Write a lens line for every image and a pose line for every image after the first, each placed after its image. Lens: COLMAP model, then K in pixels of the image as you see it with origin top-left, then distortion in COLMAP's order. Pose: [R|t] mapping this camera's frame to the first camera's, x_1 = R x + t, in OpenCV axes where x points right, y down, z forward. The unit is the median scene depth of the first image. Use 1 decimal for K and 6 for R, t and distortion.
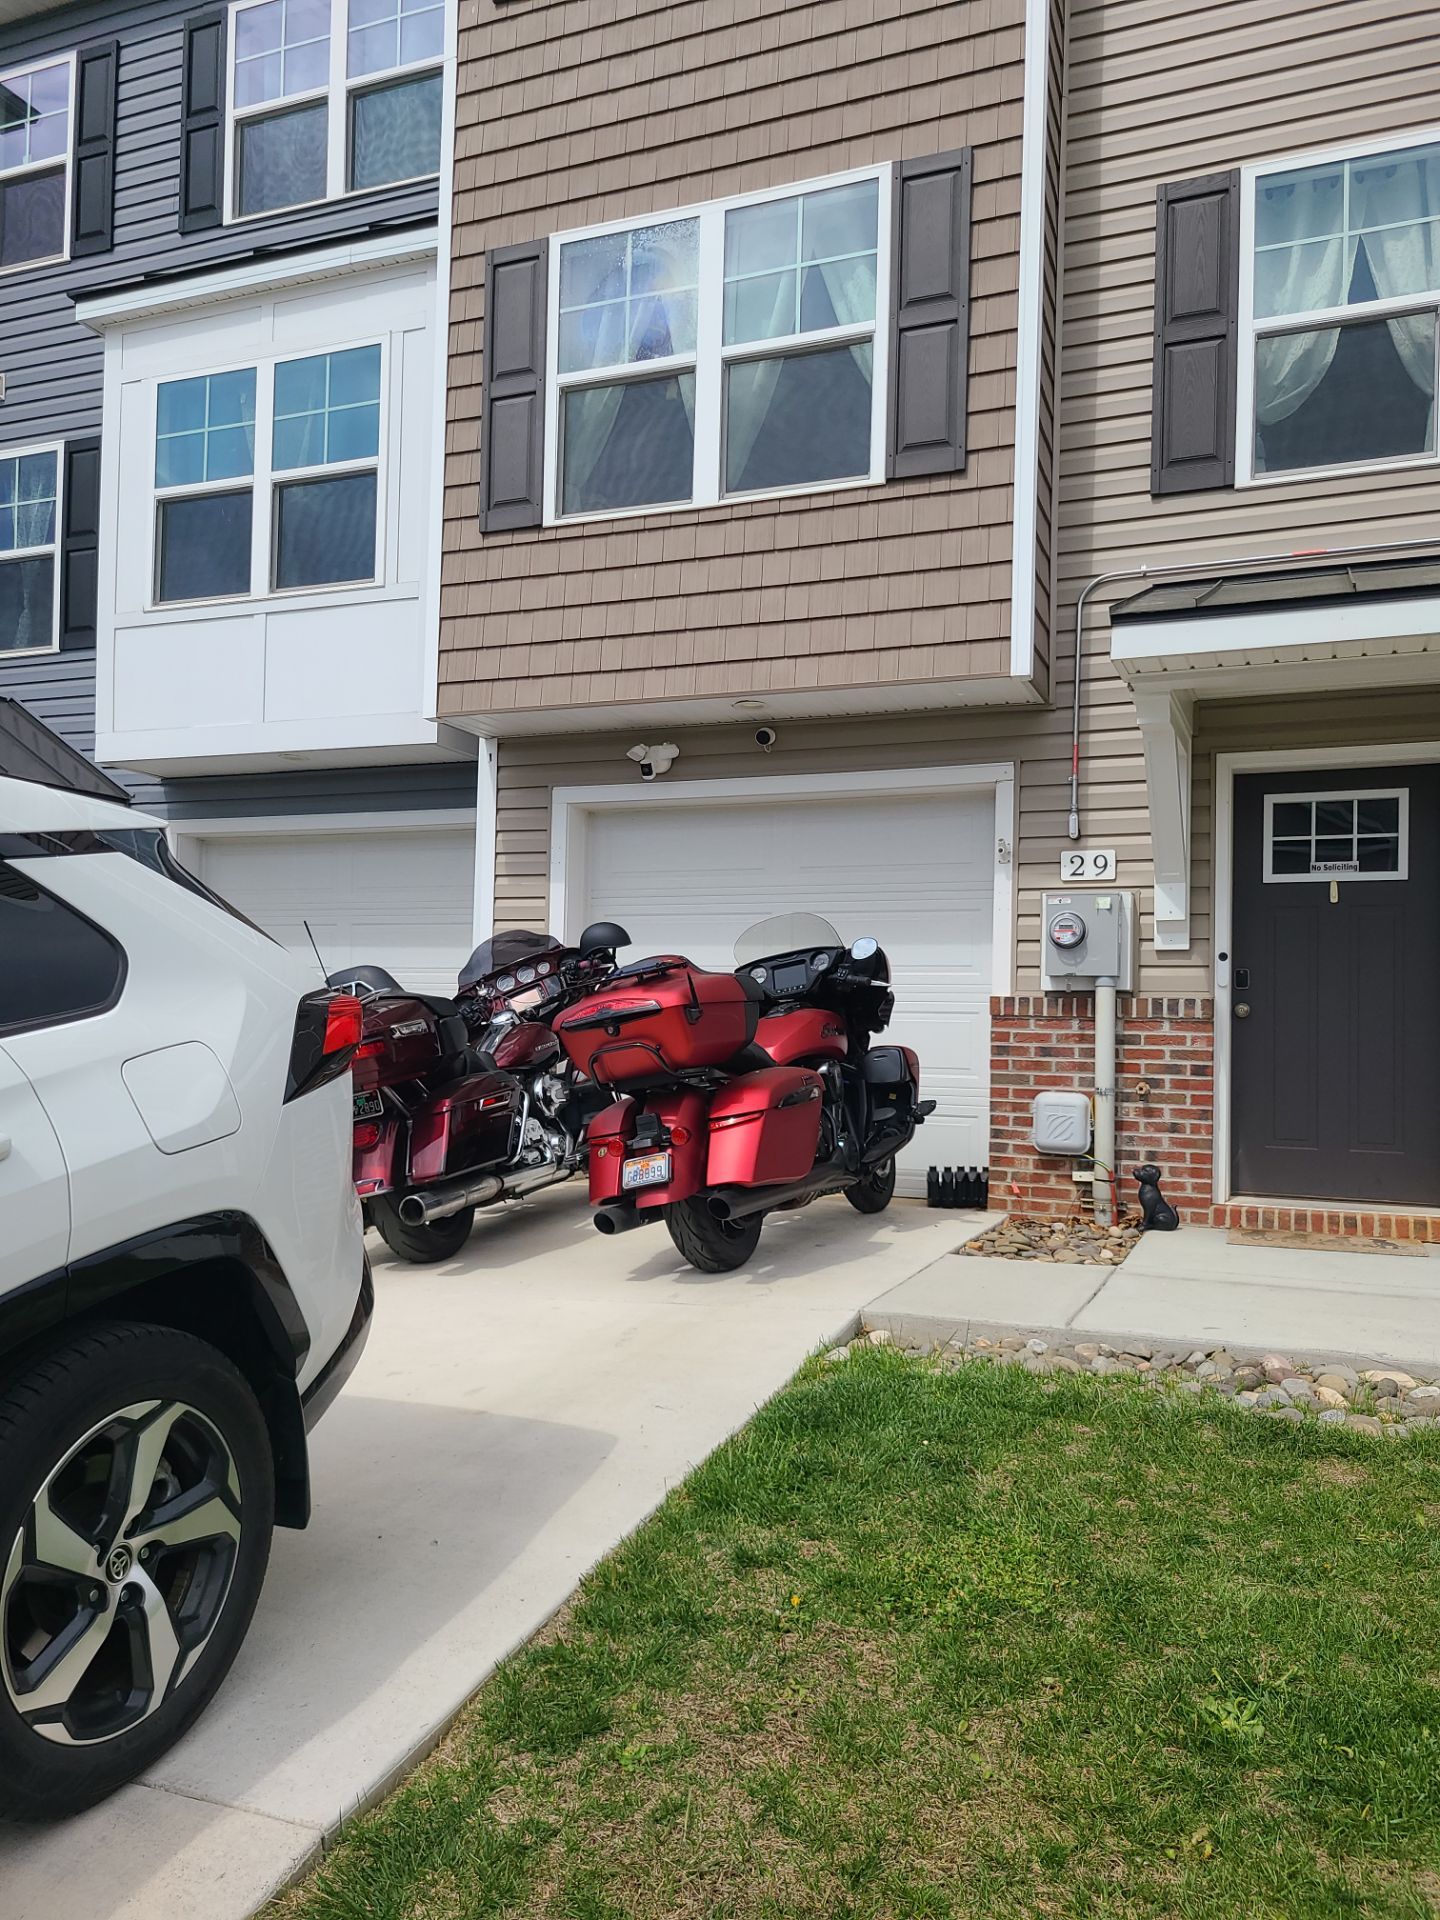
lens RADIAL K [[1475.4, 0, 724.0], [0, 1475.4, 975.3], [0, 0, 1]] dist [0.056430, -0.007722]
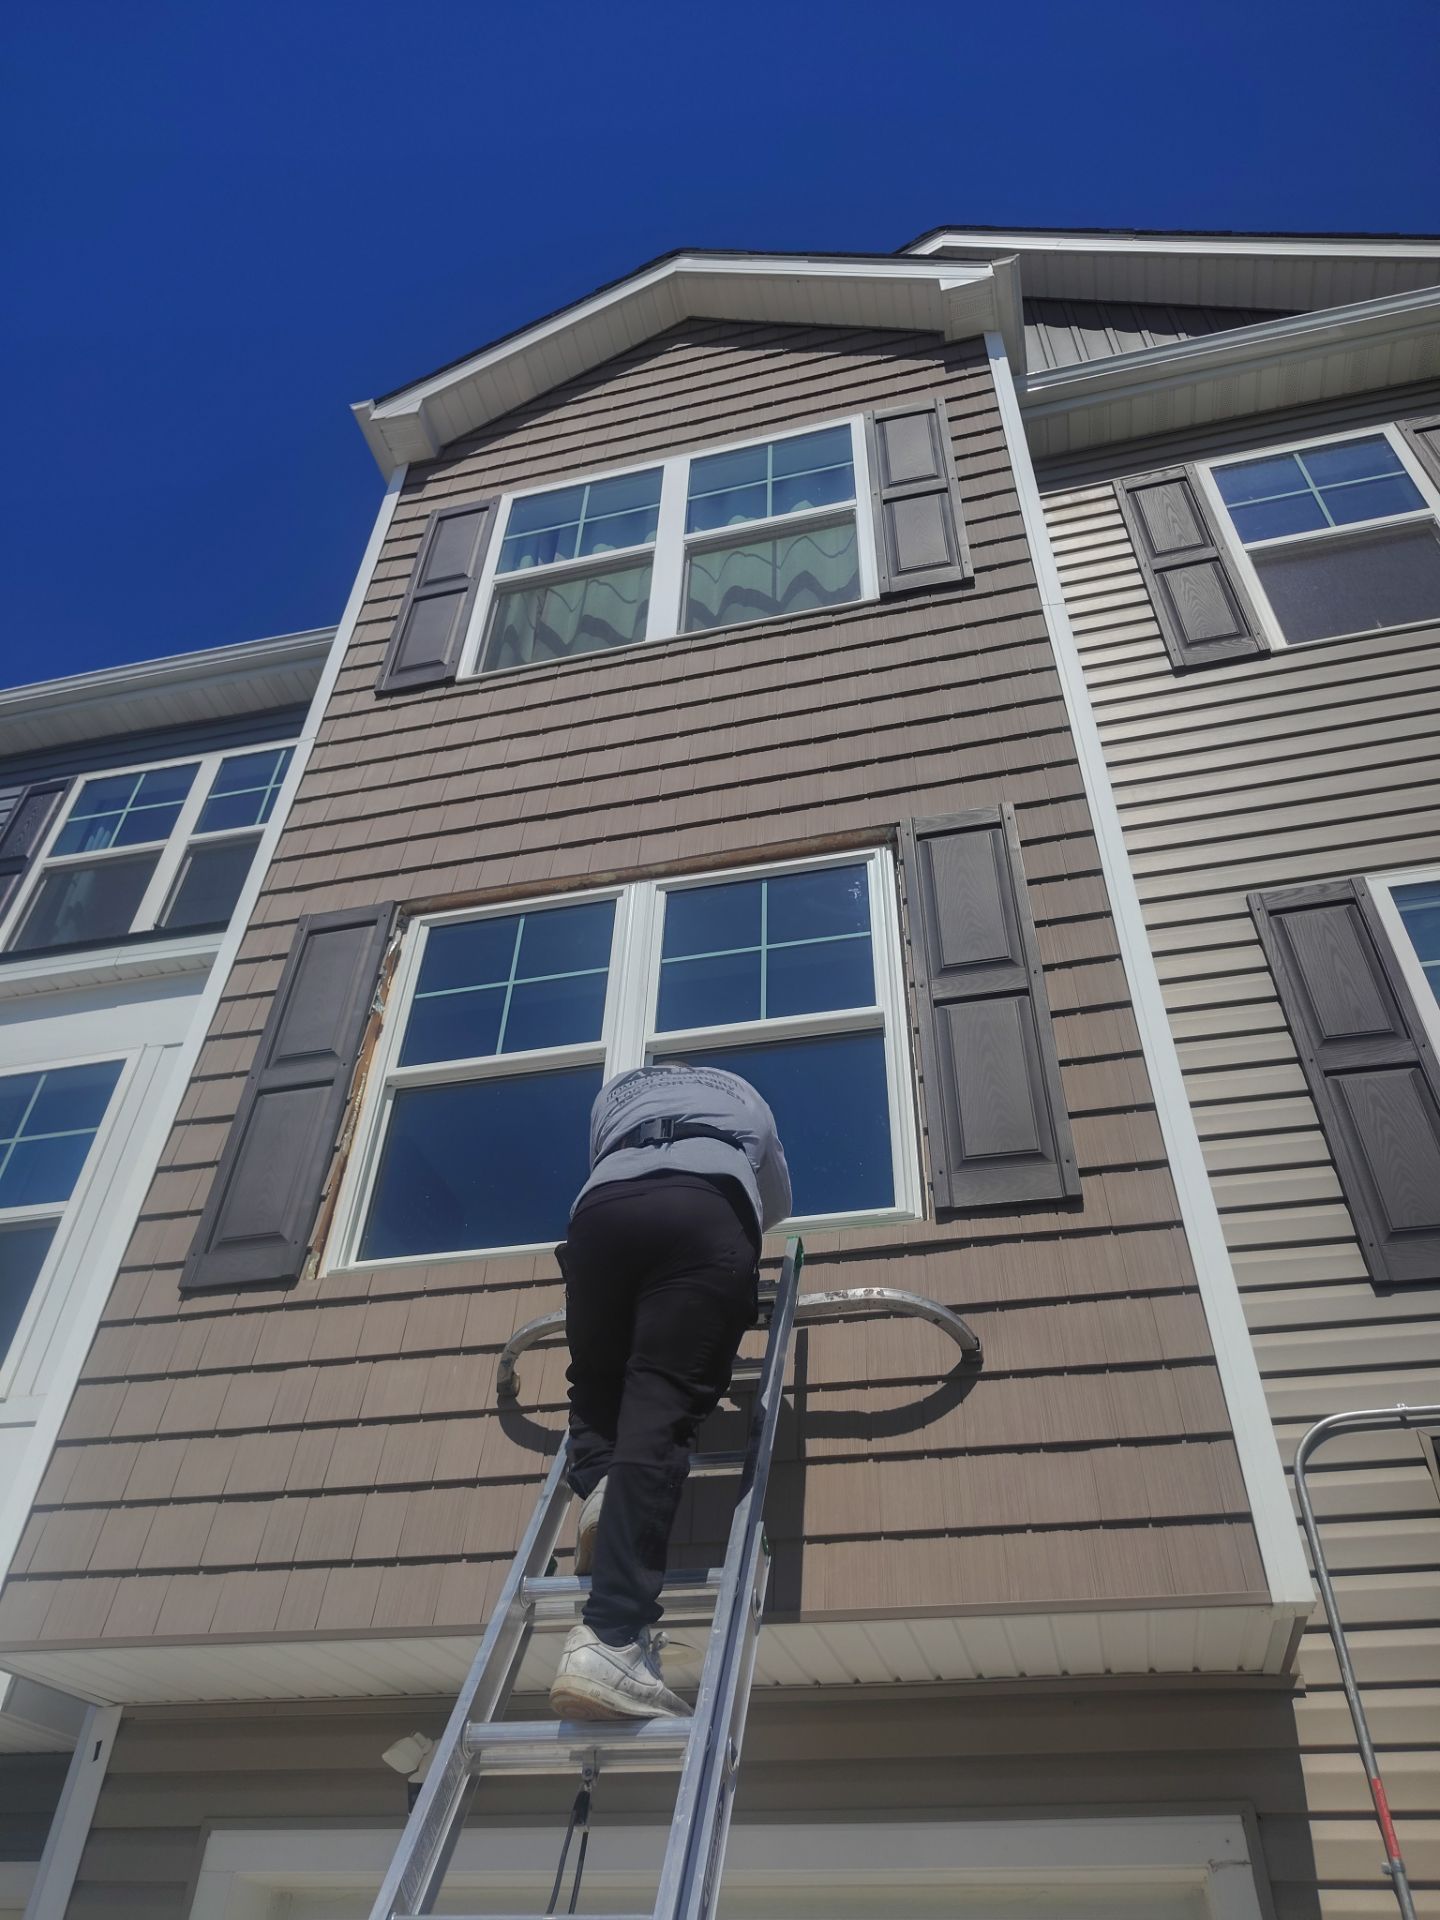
lens RADIAL K [[1318.3, 0, 725.1], [0, 1318.3, 958.1], [0, 0, 1]] dist [0.016601, -0.009636]
pose [[0.988110, 0.103540, 0.113656, -0.034146], [-0.009923, 0.780644, -0.624897, -0.095032], [-0.153426, 0.616339, 0.772390, 0.553883]]
